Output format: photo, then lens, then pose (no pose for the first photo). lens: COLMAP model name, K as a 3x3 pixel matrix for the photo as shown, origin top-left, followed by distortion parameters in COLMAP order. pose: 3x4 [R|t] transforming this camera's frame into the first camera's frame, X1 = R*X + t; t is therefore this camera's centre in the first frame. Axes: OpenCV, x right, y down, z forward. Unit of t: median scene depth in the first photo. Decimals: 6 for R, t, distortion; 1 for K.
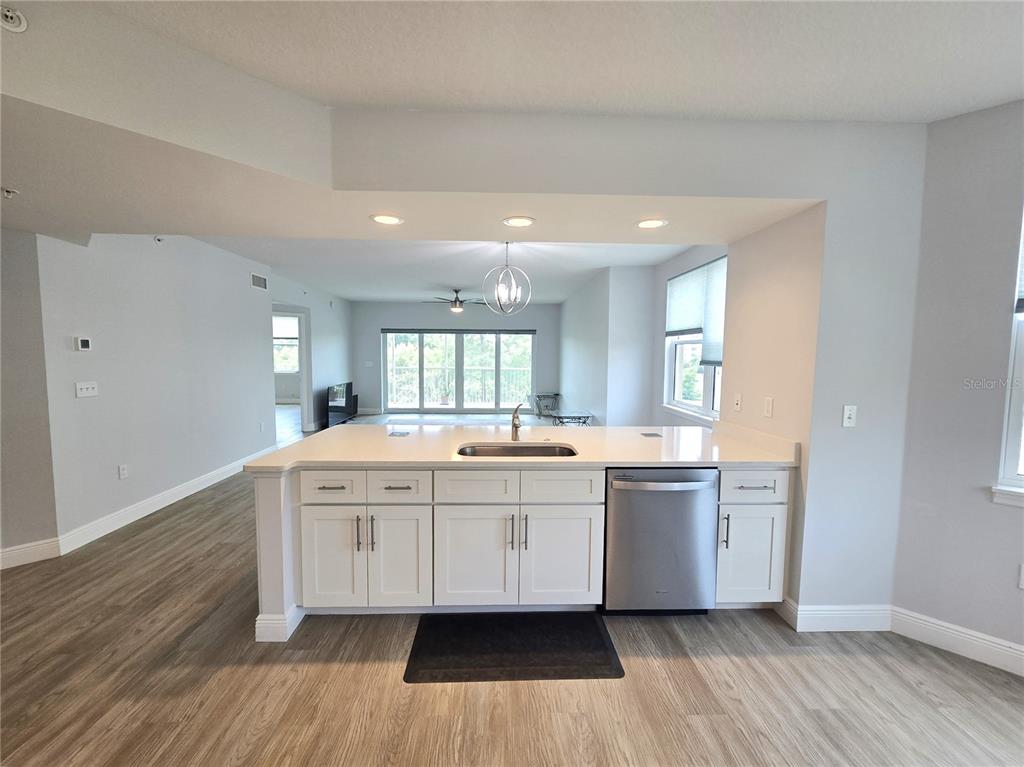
lens RADIAL K [[428.5, 0, 512.0], [0, 428.5, 383.5], [0, 0, 1]] dist [0.001394, 0.000605]
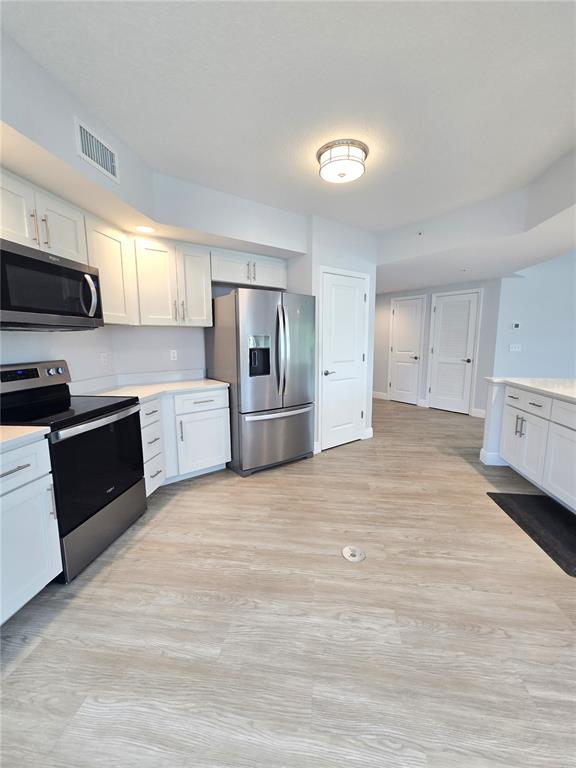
lens RADIAL K [[318.4, 0, 286.5], [0, 318.4, 382.0], [0, 0, 1]] dist [0.003821, 0.000504]
pose [[-0.169906, 0.132400, -0.976526, 1.203681], [-0.068764, 0.986925, 0.145774, 0.045283], [0.983058, 0.091918, -0.158580, 0.273232]]
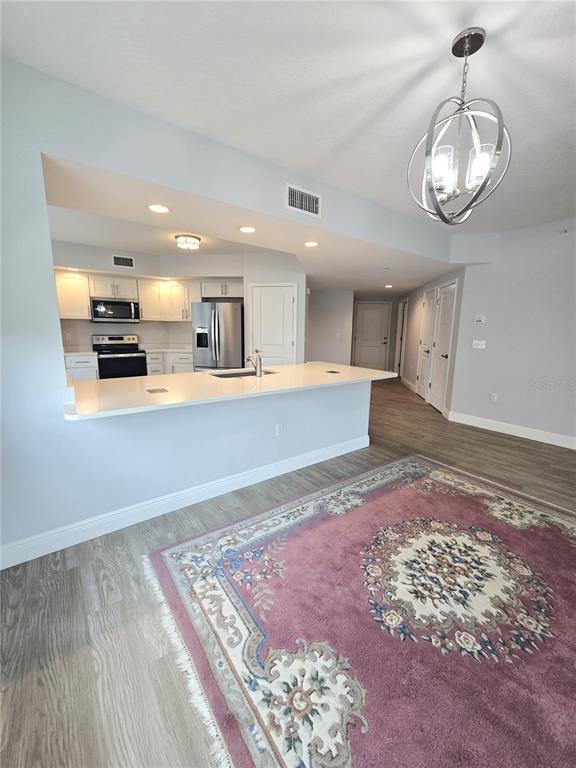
lens RADIAL K [[318.4, 0, 286.5], [0, 318.4, 382.0], [0, 0, 1]] dist [0.003821, 0.000504]
pose [[-0.820821, 0.081490, -0.565342, 0.760949], [-0.058472, 0.972583, 0.225085, -0.145418], [0.568185, 0.217811, -0.793552, 2.683483]]
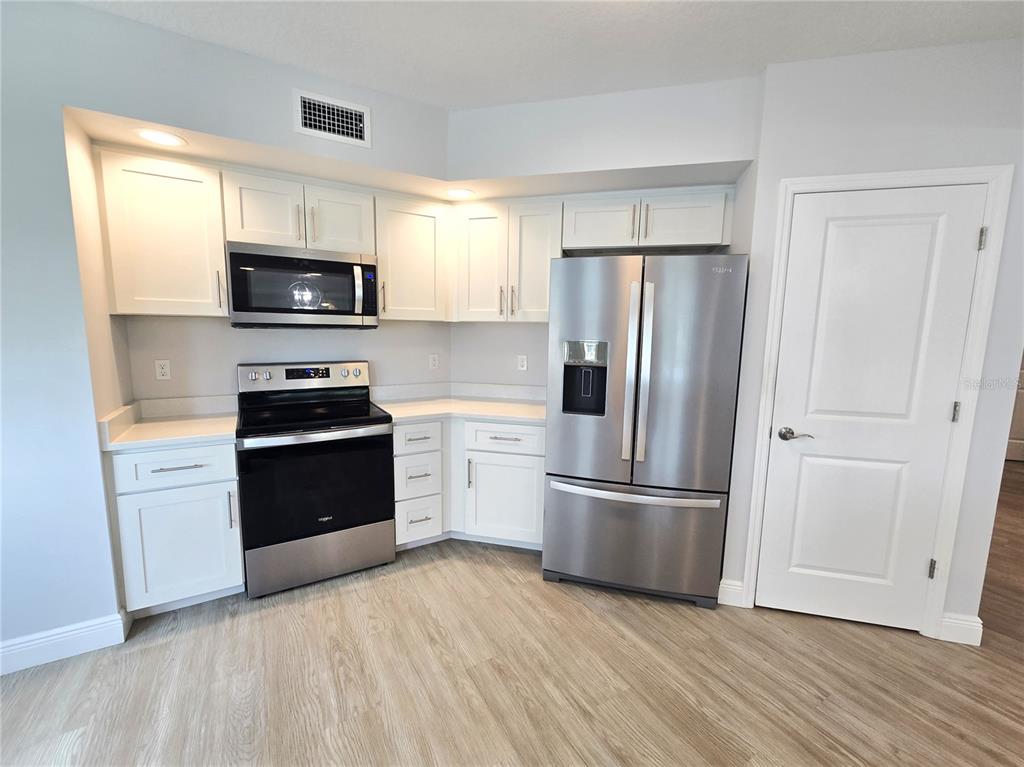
lens RADIAL K [[428.5, 0, 512.0], [0, 428.5, 383.5], [0, 0, 1]] dist [0.001394, 0.000605]
pose [[-0.878049, 0.045425, -0.476410, 0.426784], [-0.054167, 0.979655, 0.193240, -0.038680], [0.475496, 0.195480, -0.857725, 0.761080]]
